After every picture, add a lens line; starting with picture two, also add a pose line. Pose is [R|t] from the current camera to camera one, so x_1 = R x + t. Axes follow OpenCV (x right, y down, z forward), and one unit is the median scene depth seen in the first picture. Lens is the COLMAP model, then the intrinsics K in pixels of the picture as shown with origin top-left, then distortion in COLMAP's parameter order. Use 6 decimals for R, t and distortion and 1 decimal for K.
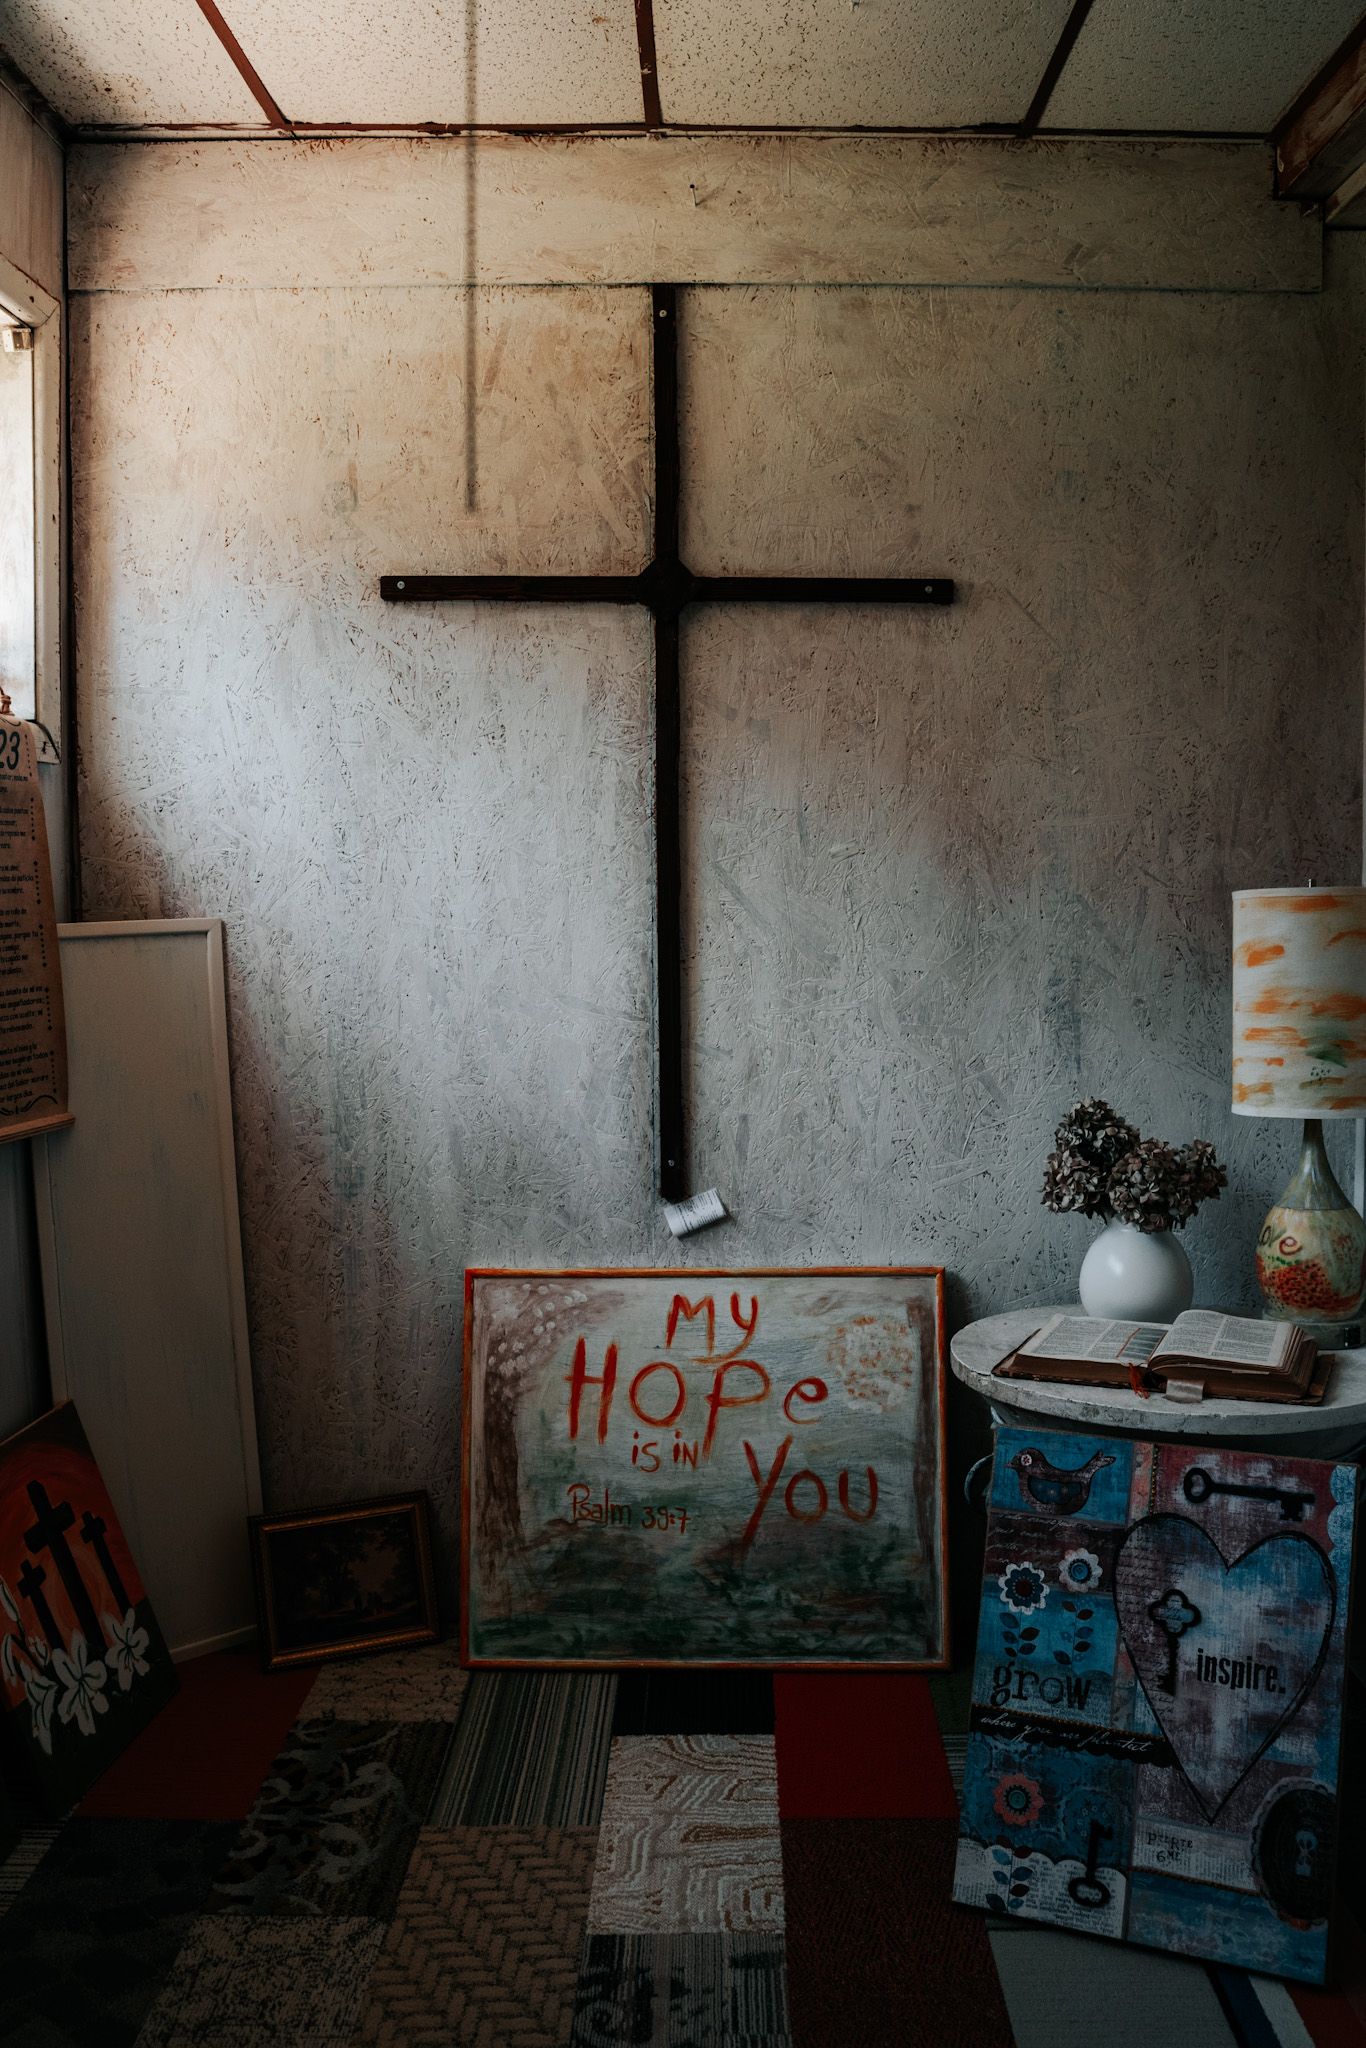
lens RADIAL K [[1751.6, 0, 683.0], [0, 1751.6, 1024.0], [0, 0, 1]] dist [-0.114727, 0.081636]
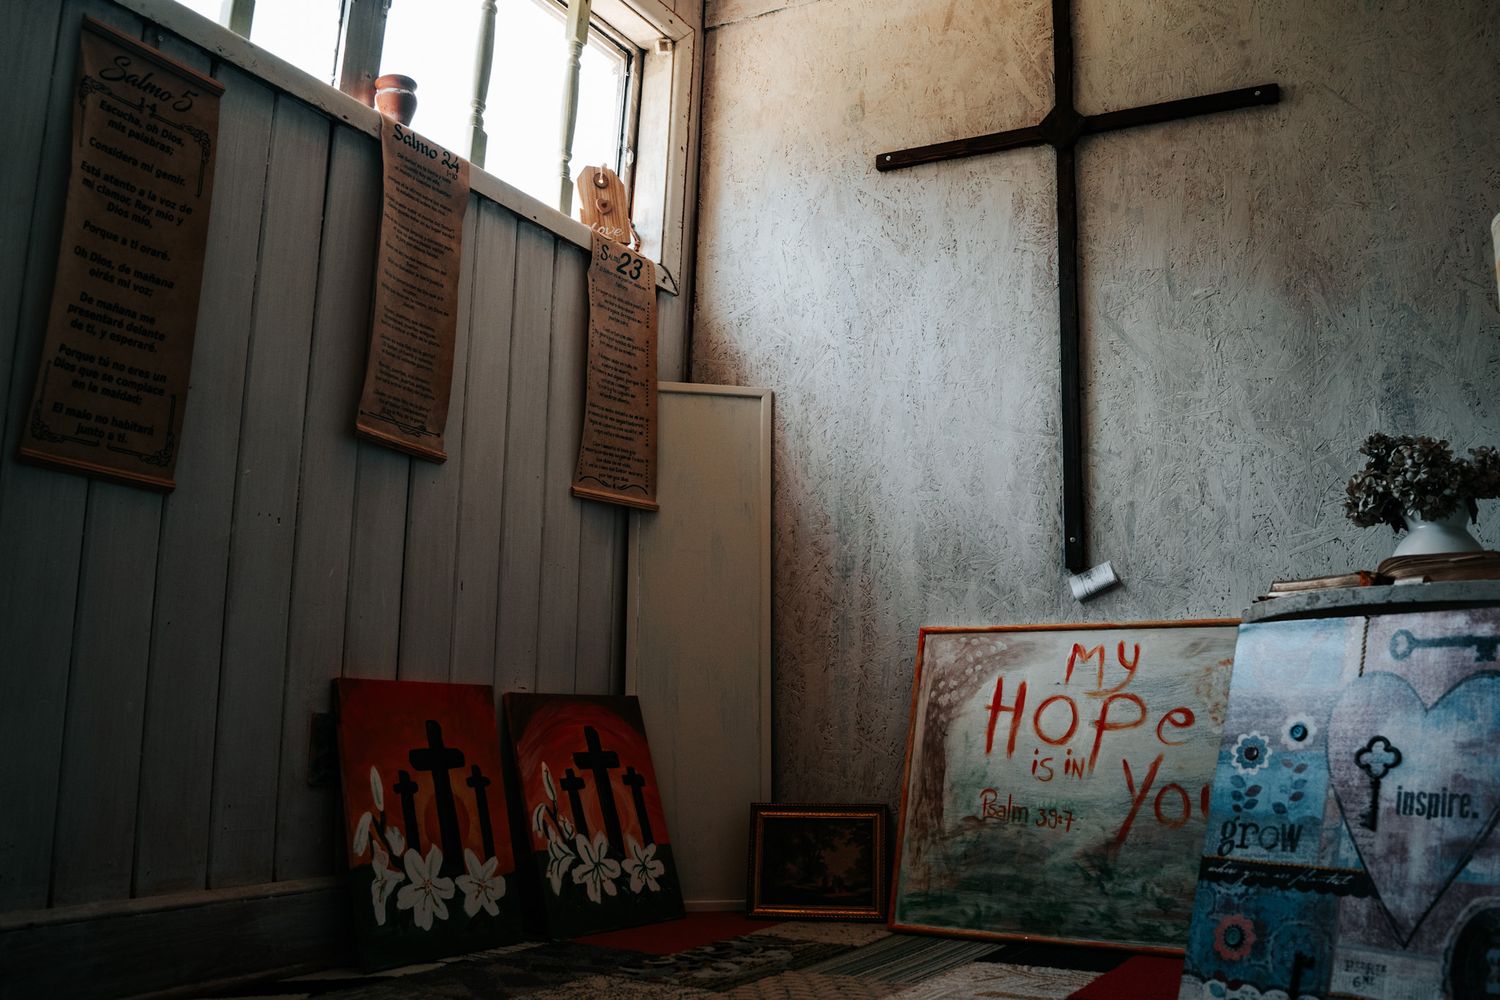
lens RADIAL K [[1318.3, 0, 750.0], [0, 1318.3, 500.0], [0, 0, 1]] dist [-0.114217, 0.065978]
pose [[0.875052, -0.053826, -0.481026, 0.252947], [-0.078056, 0.965098, -0.249987, 0.314215], [0.477693, 0.256298, 0.840310, 0.078957]]
